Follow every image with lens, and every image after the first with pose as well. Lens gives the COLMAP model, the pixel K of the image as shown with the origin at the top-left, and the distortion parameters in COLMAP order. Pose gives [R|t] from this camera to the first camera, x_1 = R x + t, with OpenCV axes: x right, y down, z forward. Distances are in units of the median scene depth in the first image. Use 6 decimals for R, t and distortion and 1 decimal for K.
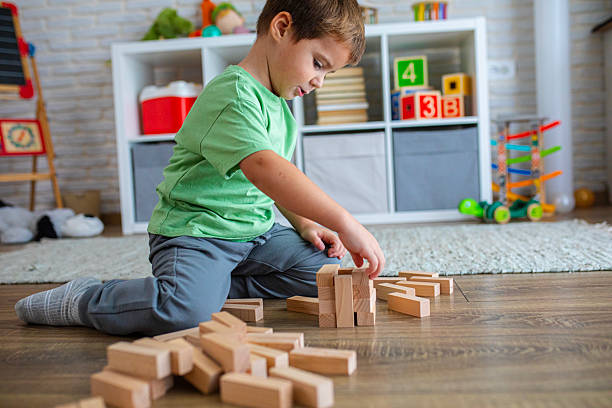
lens RADIAL K [[590.2, 0, 307.1], [0, 590.2, 203.5], [0, 0, 1]] dist [-0.029655, 0.000000]
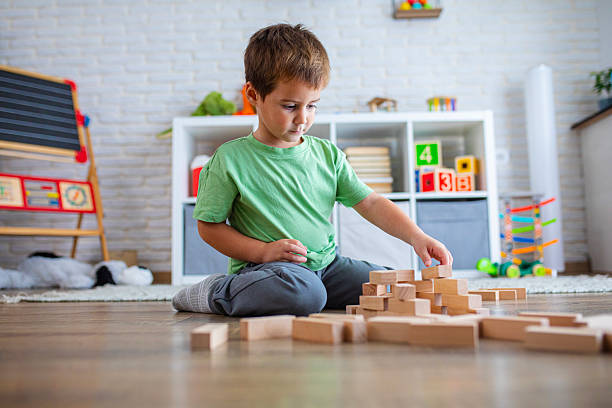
lens RADIAL K [[590.2, 0, 305.1], [0, 590.2, 205.5], [0, 0, 1]] dist [-0.029655, 0.000000]
pose [[0.996048, 0.037451, 0.080533, -0.163159], [-0.024030, 0.986565, -0.161592, 0.077477], [-0.085503, 0.159018, 0.983566, -0.126435]]
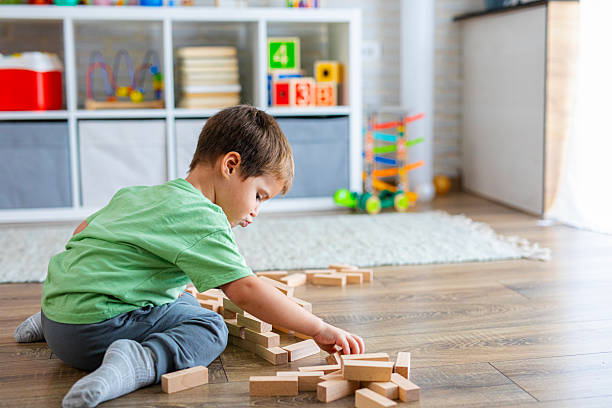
lens RADIAL K [[867.1, 0, 303.8], [0, 867.1, 208.6], [0, 0, 1]] dist [0.014269, 0.000000]
pose [[0.950144, -0.002931, 0.311797, -0.242162], [-0.018198, 0.997730, 0.064836, -0.065473], [-0.311279, -0.067277, 0.947934, -0.388834]]
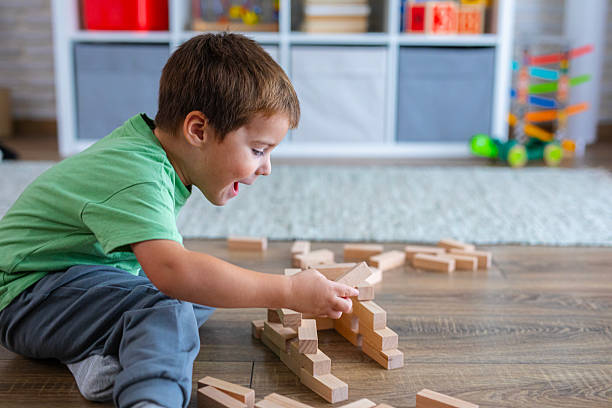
lens RADIAL K [[867.1, 0, 306.2], [0, 867.1, 209.9], [0, 0, 1]] dist [0.014269, 0.000000]
pose [[0.991018, 0.031658, 0.129931, -0.133739], [-0.053052, 0.984922, 0.164662, -0.088729], [-0.122759, -0.170076, 0.977755, -0.225096]]
